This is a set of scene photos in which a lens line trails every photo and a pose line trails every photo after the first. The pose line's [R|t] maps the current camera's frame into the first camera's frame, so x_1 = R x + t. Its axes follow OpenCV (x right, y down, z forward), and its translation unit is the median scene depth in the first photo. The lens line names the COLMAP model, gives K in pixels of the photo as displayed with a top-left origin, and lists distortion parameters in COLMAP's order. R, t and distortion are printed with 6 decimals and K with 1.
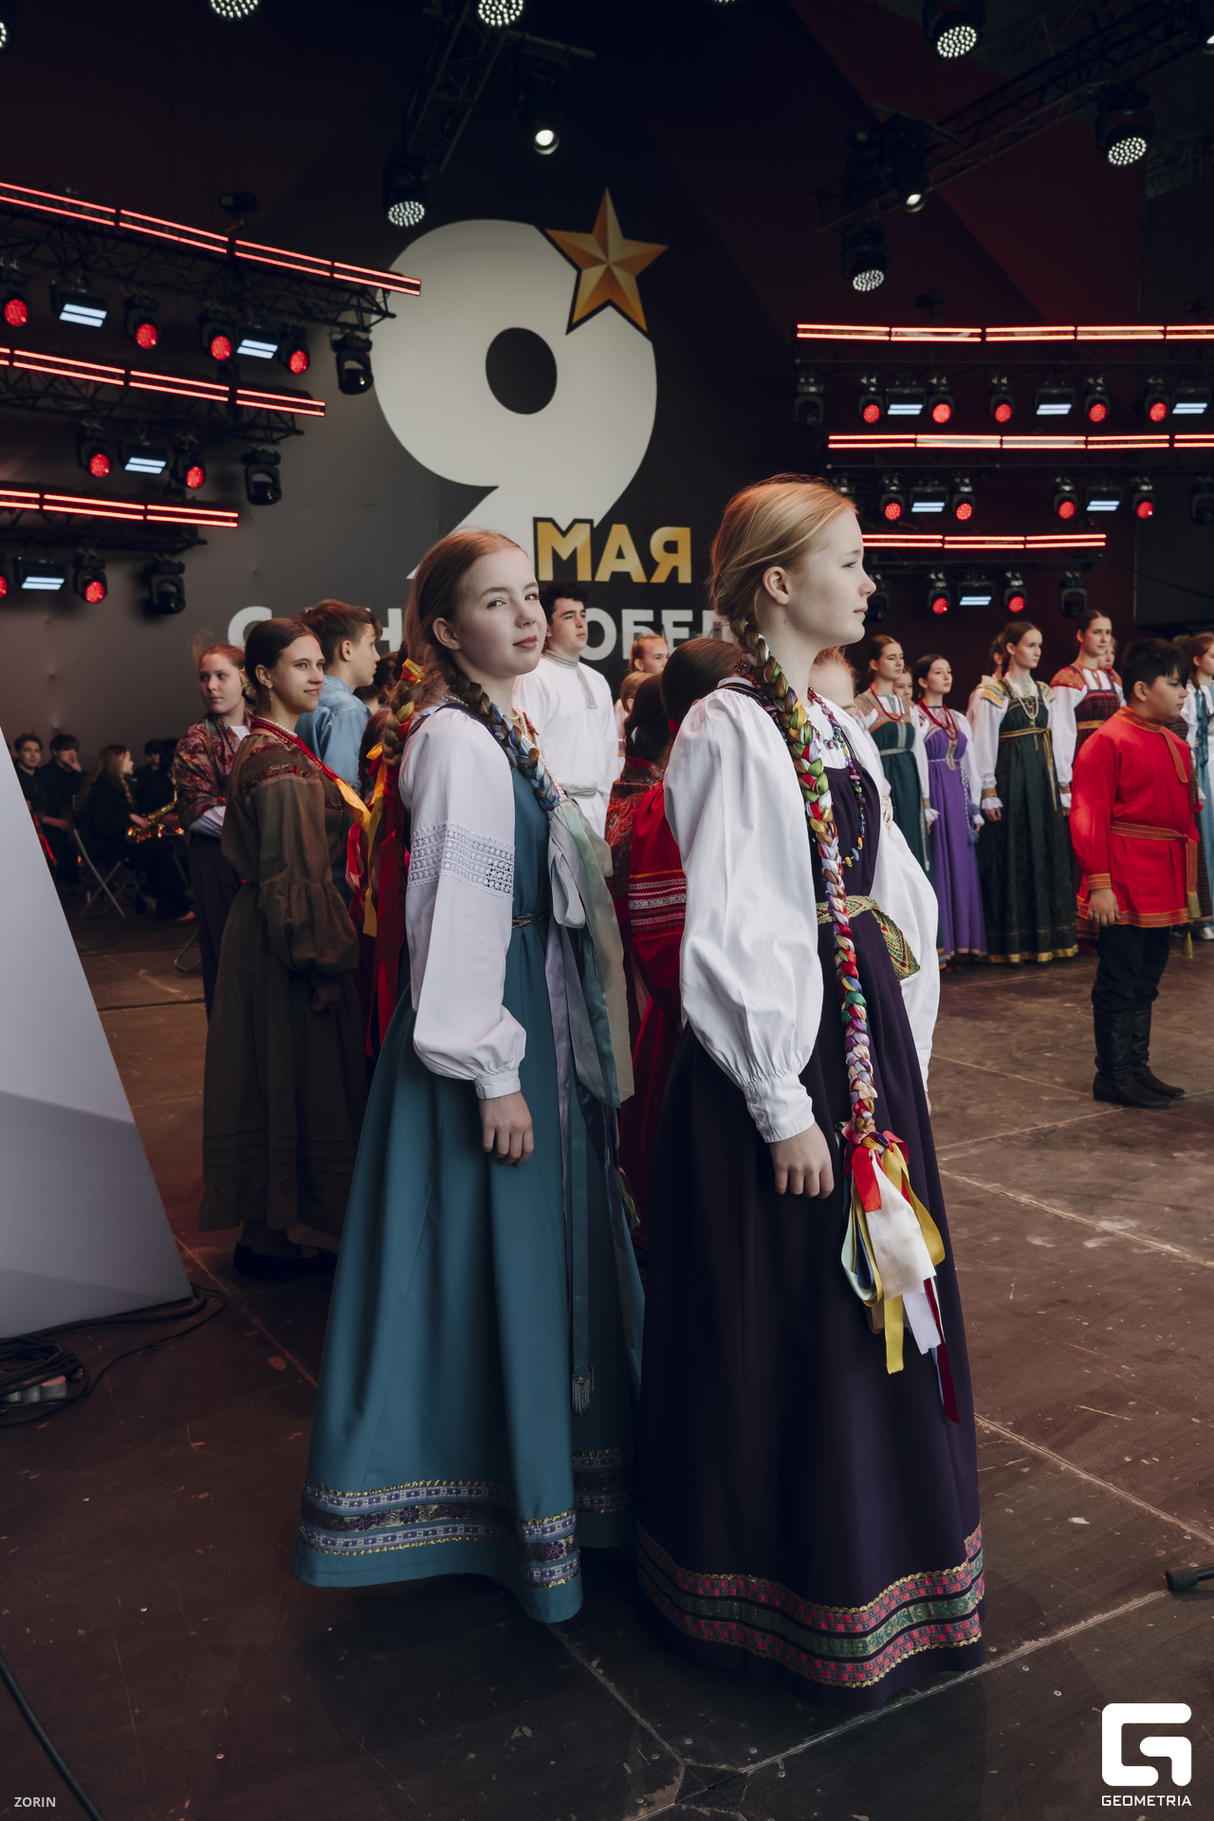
lens RADIAL K [[1553.0, 0, 607.0], [0, 1553.0, 910.5], [0, 0, 1]] dist [0.037631, 0.002958]
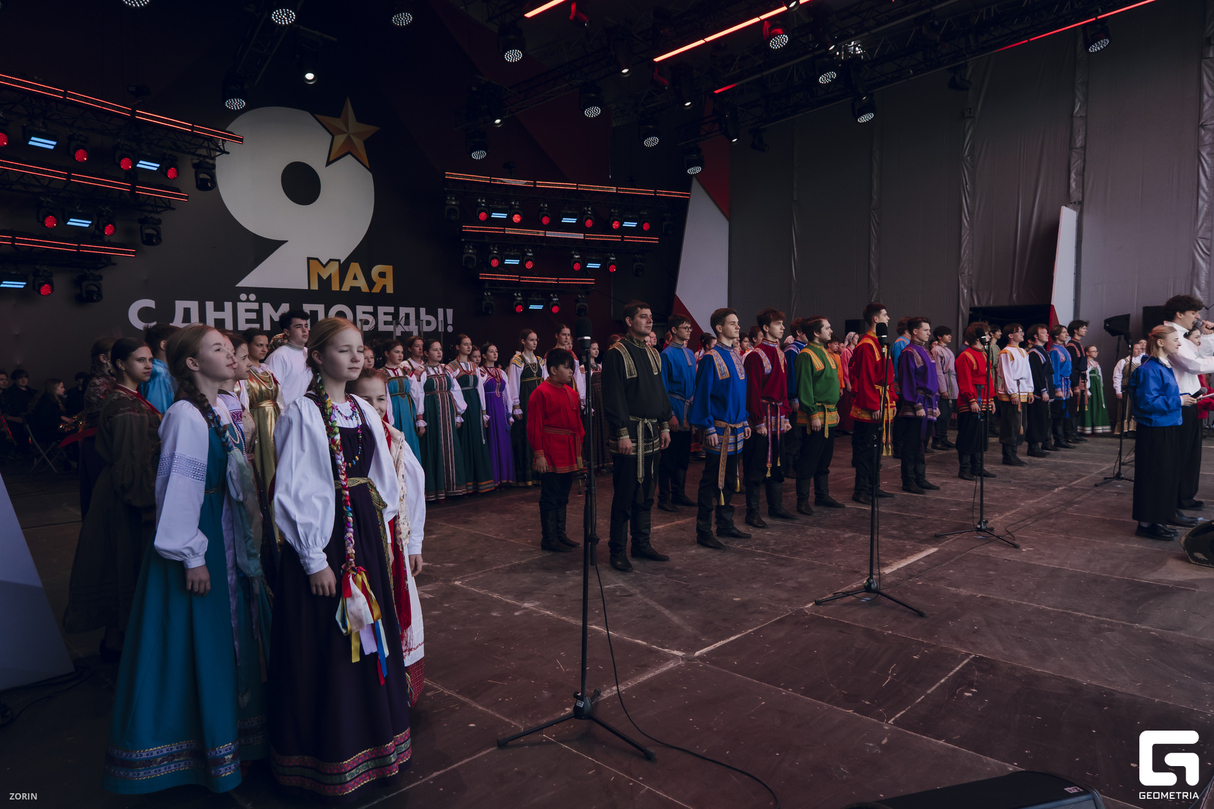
lens RADIAL K [[811.5, 0, 604.1], [0, 811.5, 406.3], [0, 0, 1]] dist [-0.006104, -0.000306]
pose [[0.960528, 0.002528, 0.278171, 0.031282], [0.013552, 0.998346, -0.055869, -0.007640], [-0.277852, 0.057434, 0.958905, -0.065562]]
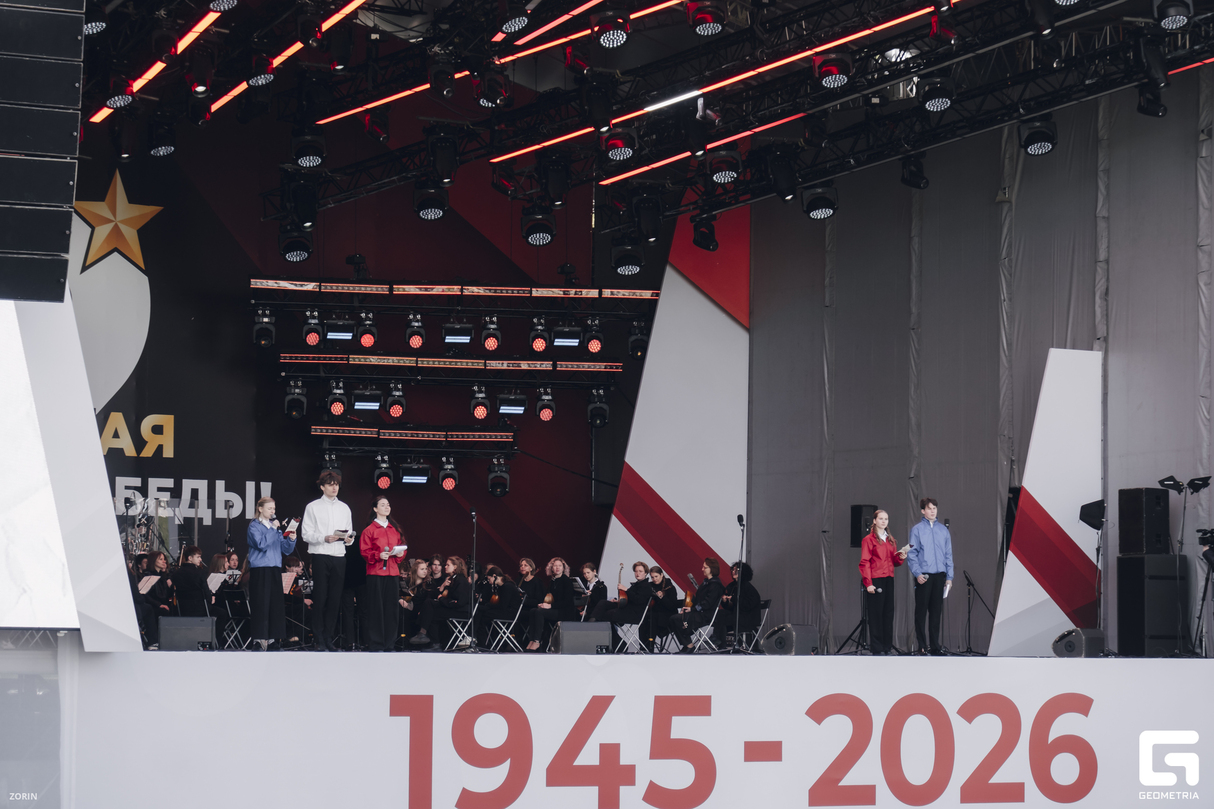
lens RADIAL K [[4179.6, 0, 607.0], [0, 4179.6, 404.5], [0, 0, 1]] dist [-0.105604, -3.068551]
pose [[0.997477, 0.041780, 0.057400, 0.258055], [-0.030640, 0.982670, -0.182813, 0.438244], [-0.064043, 0.180593, 0.981471, -2.904276]]
